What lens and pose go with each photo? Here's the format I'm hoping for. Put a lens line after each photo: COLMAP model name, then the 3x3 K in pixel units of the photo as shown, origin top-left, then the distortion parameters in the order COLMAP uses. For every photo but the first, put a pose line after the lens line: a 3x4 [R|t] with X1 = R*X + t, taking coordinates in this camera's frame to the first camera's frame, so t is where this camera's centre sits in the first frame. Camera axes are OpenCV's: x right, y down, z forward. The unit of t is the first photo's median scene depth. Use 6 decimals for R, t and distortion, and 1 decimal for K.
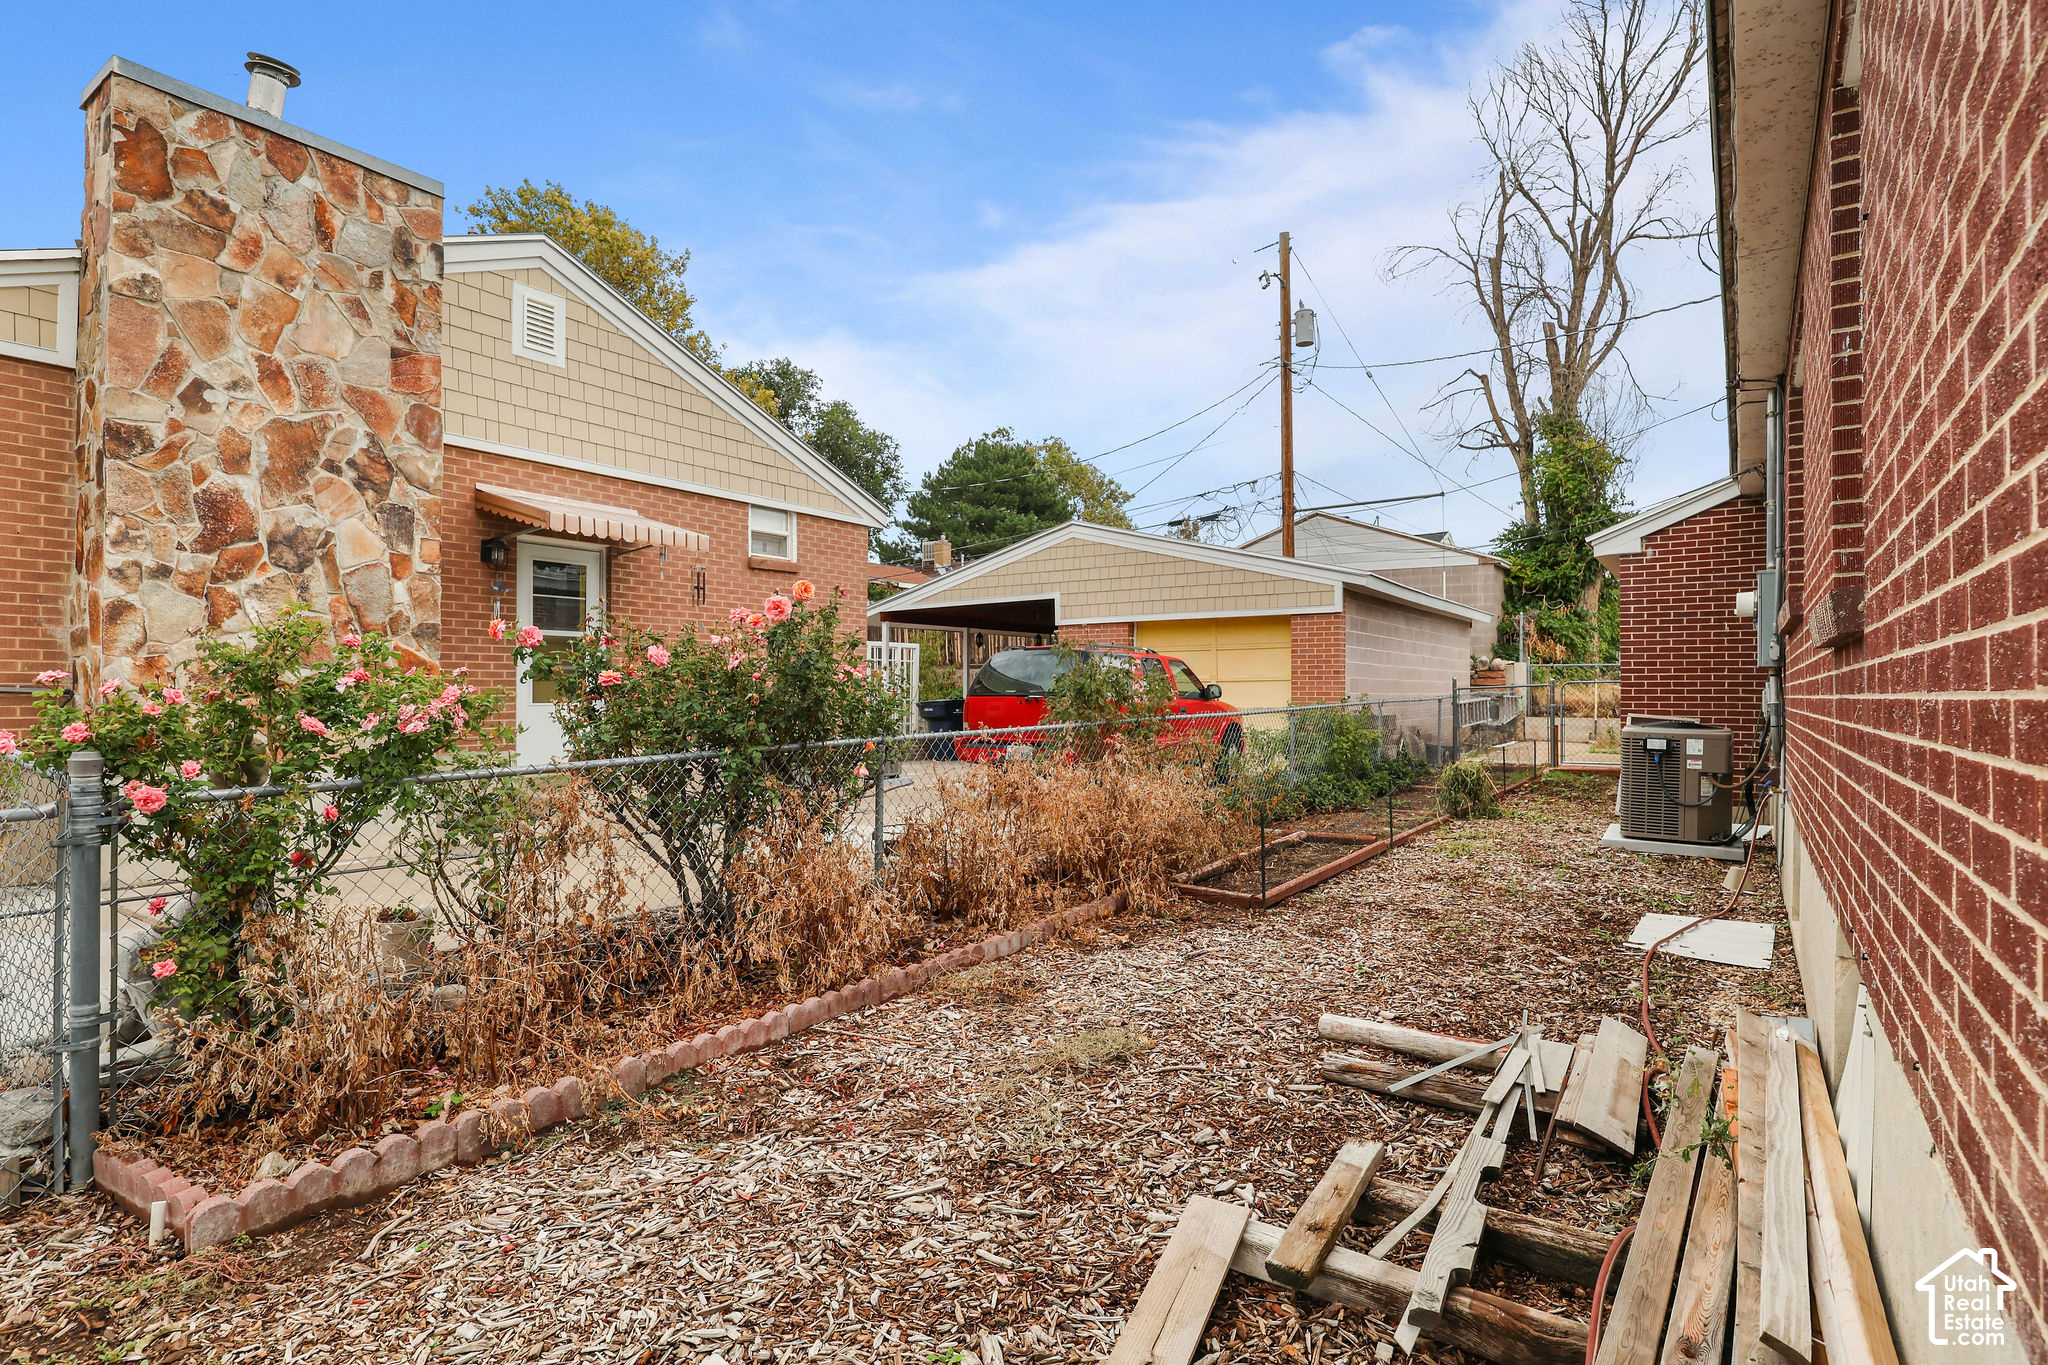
lens RADIAL K [[1031.9, 0, 1023.4], [0, 1031.9, 684.4], [0, 0, 1]] dist [0.002209, 0.000008]
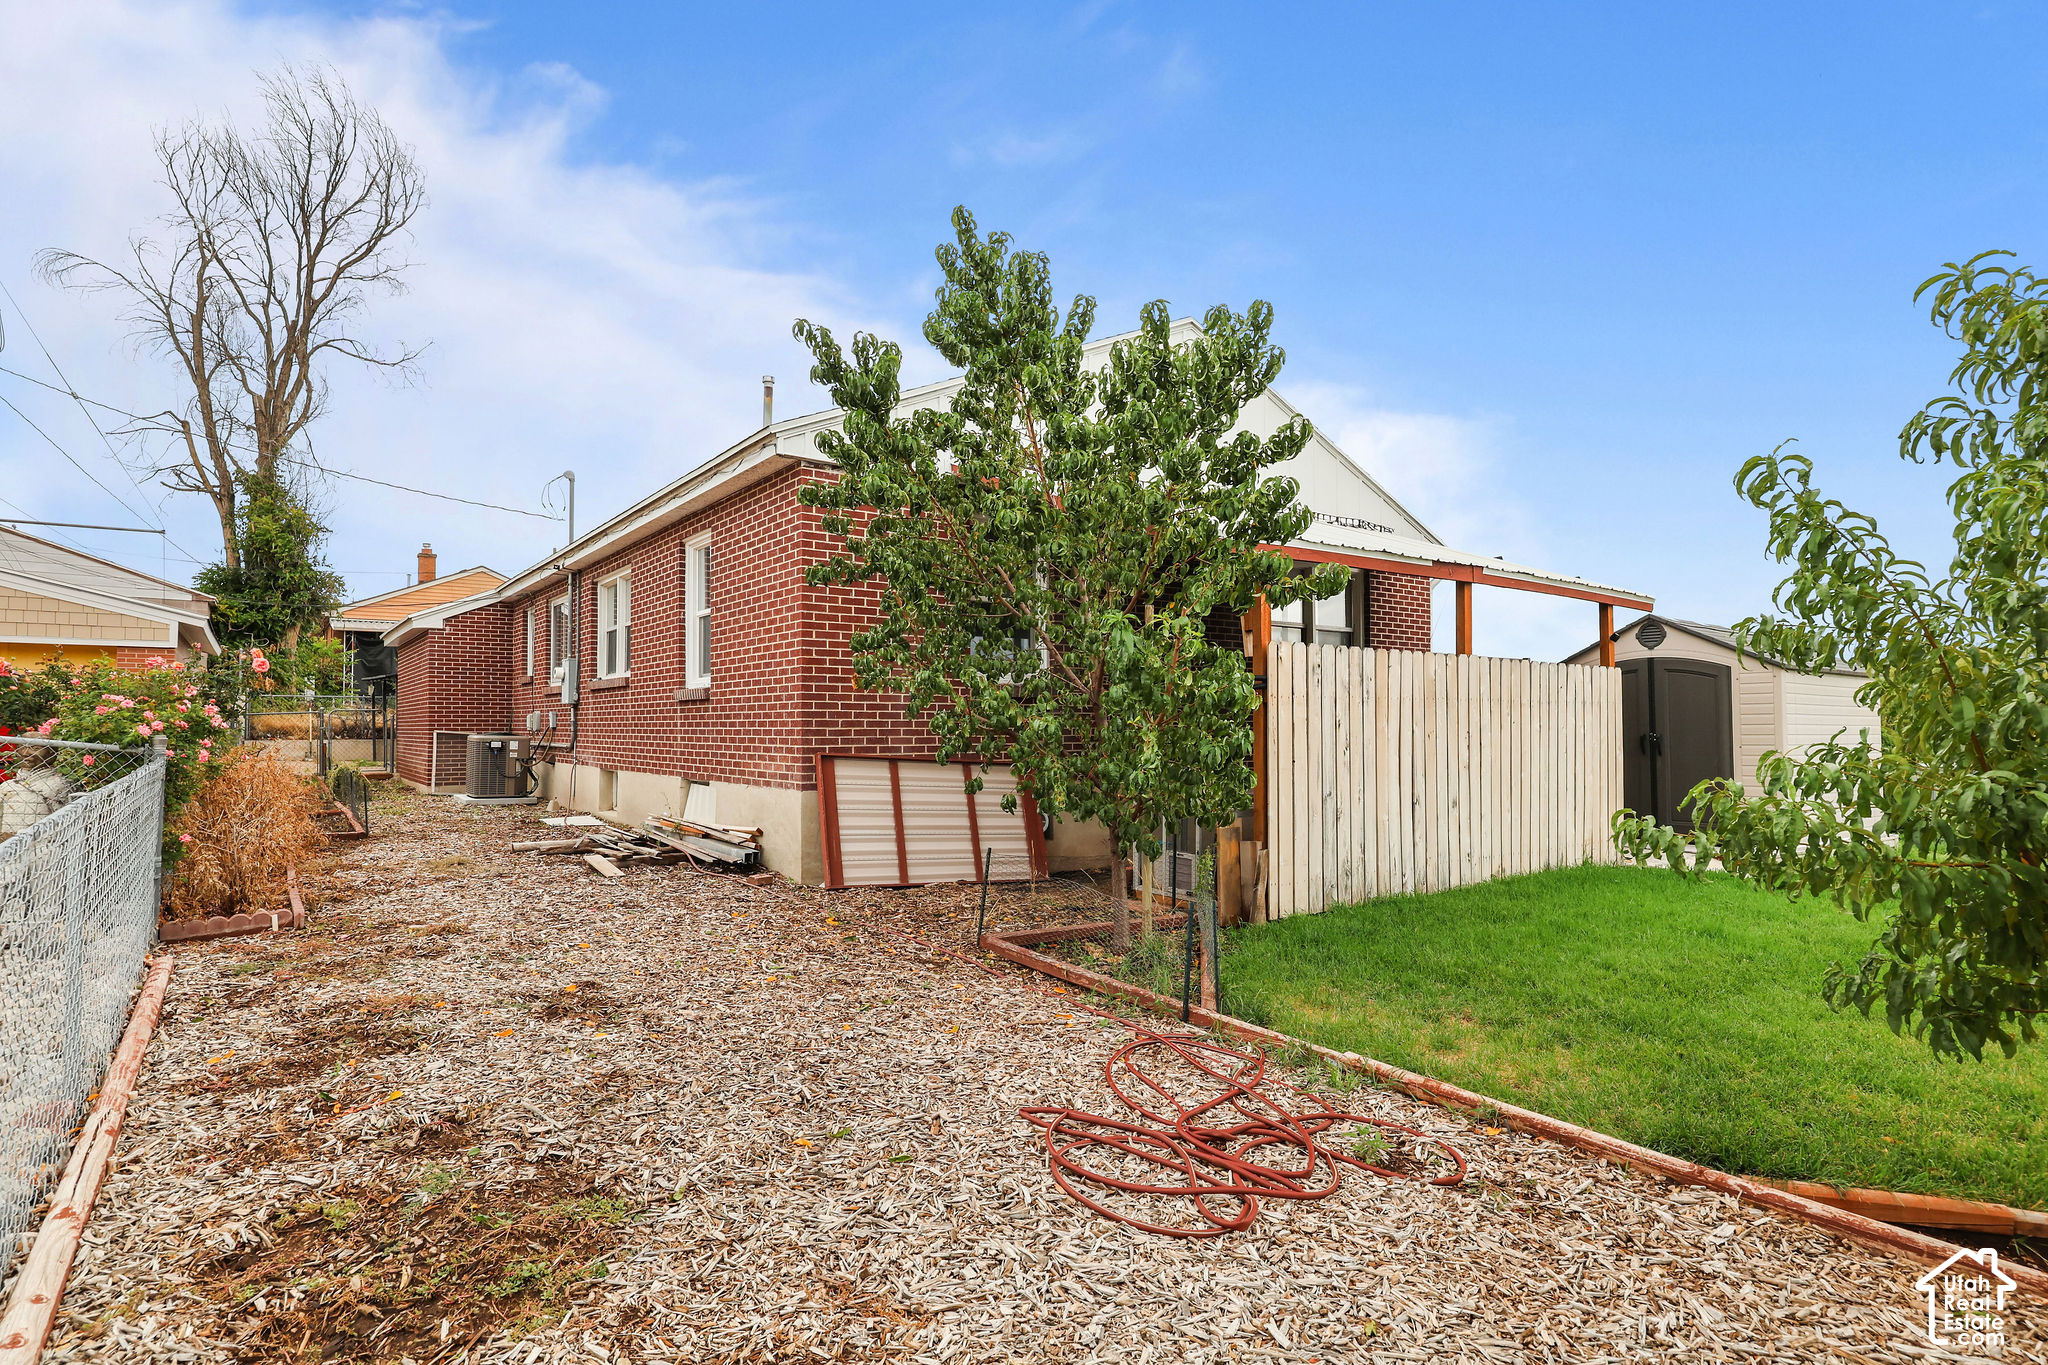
lens RADIAL K [[1031.9, 0, 1024.4], [0, 1031.9, 693.8], [0, 0, 1]] dist [0.002209, 0.000008]
pose [[0.318114, 0.026777, 0.947674, -0.287989], [-0.007473, 0.999641, -0.025737, 0.002770], [-0.948023, 0.001105, 0.318200, -0.164178]]
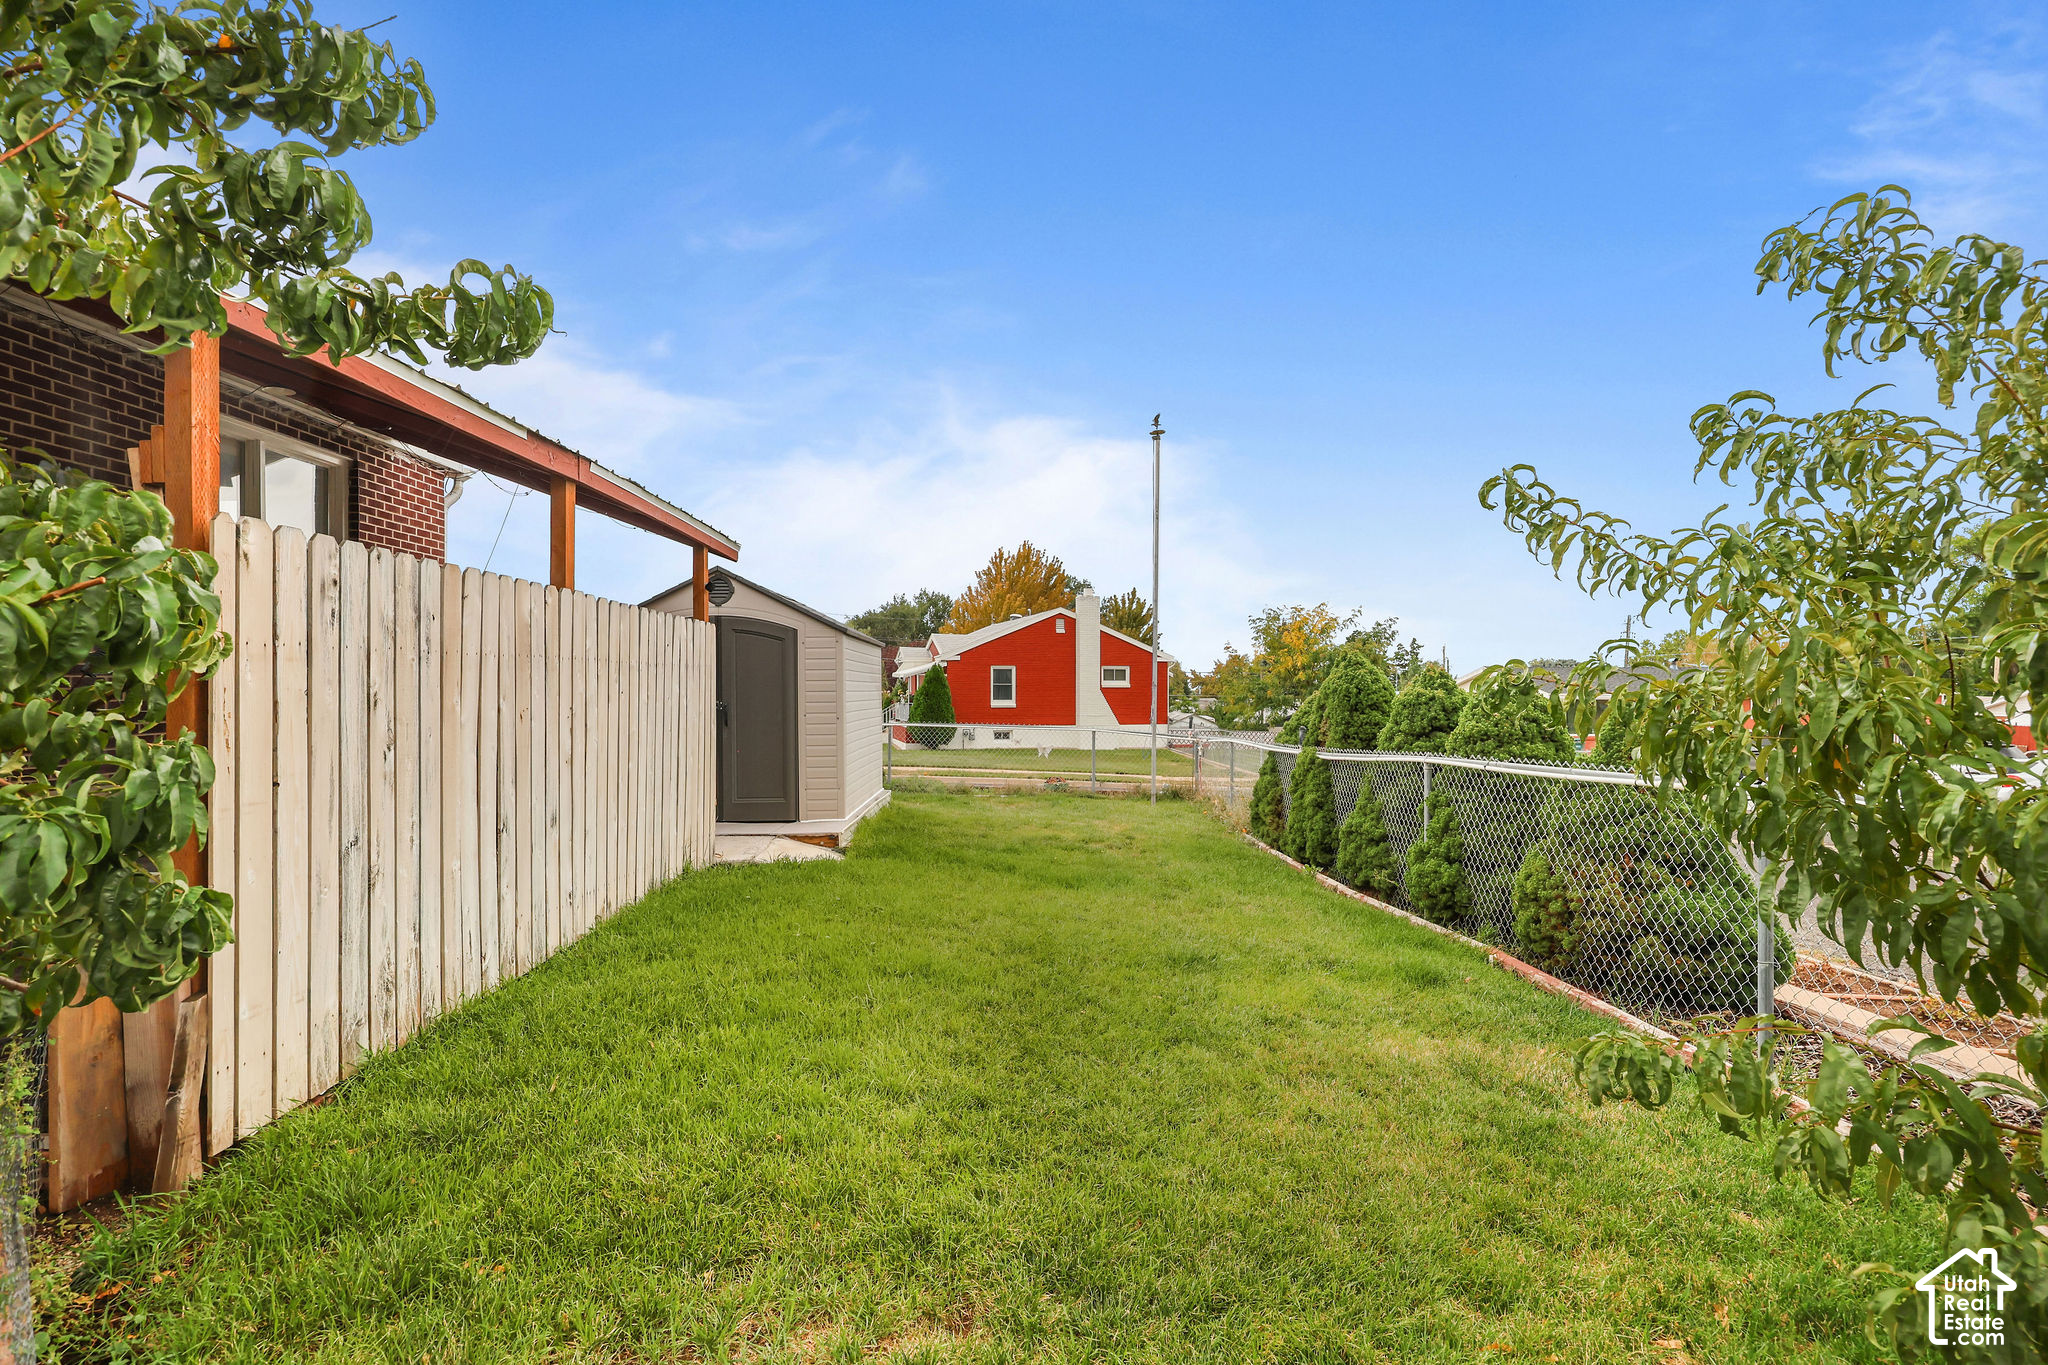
lens RADIAL K [[1031.9, 0, 1023.3], [0, 1031.9, 686.6], [0, 0, 1]] dist [0.002209, 0.000008]
pose [[-0.576092, -0.001243, 0.817384, 0.696790], [-0.007394, 0.999966, -0.003690, -0.010712], [-0.817351, -0.008170, -0.576082, -0.027896]]
